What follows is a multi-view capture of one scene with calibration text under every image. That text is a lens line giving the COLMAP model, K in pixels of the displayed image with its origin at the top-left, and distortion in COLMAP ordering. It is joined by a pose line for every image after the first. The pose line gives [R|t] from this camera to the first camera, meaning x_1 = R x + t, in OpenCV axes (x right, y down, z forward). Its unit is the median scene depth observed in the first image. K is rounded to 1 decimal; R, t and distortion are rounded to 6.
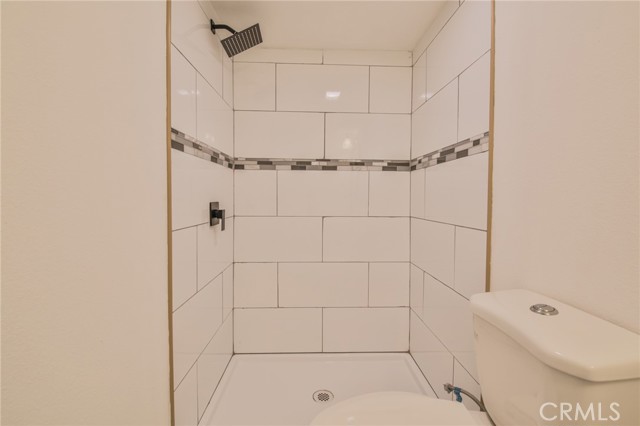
lens RADIAL K [[291.9, 0, 320.3], [0, 291.9, 208.7], [0, 0, 1]] dist [-0.002293, -0.011252]
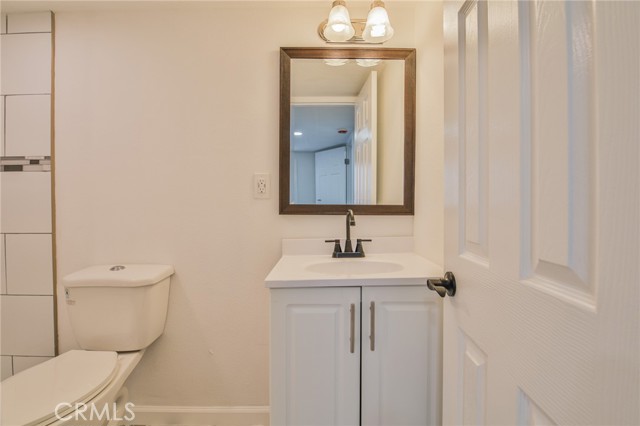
lens RADIAL K [[291.9, 0, 320.3], [0, 291.9, 208.7], [0, 0, 1]] dist [-0.002293, -0.011252]
pose [[0.032266, -0.011821, 0.999409, -0.447043], [0.042017, 0.999062, 0.010460, 0.003101], [-0.998596, 0.041655, 0.032732, -0.155651]]
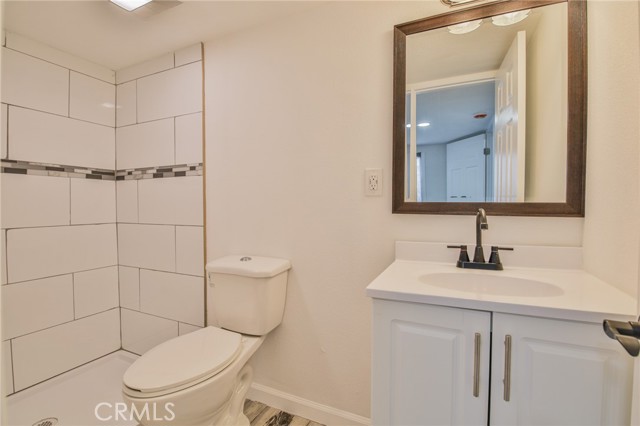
lens RADIAL K [[291.9, 0, 320.3], [0, 291.9, 208.7], [0, 0, 1]] dist [-0.002293, -0.011252]
pose [[0.451585, -0.017869, 0.892049, -0.365925], [0.037858, 0.999283, 0.000852, 0.003607], [-0.891425, 0.033387, 0.451938, -0.184695]]
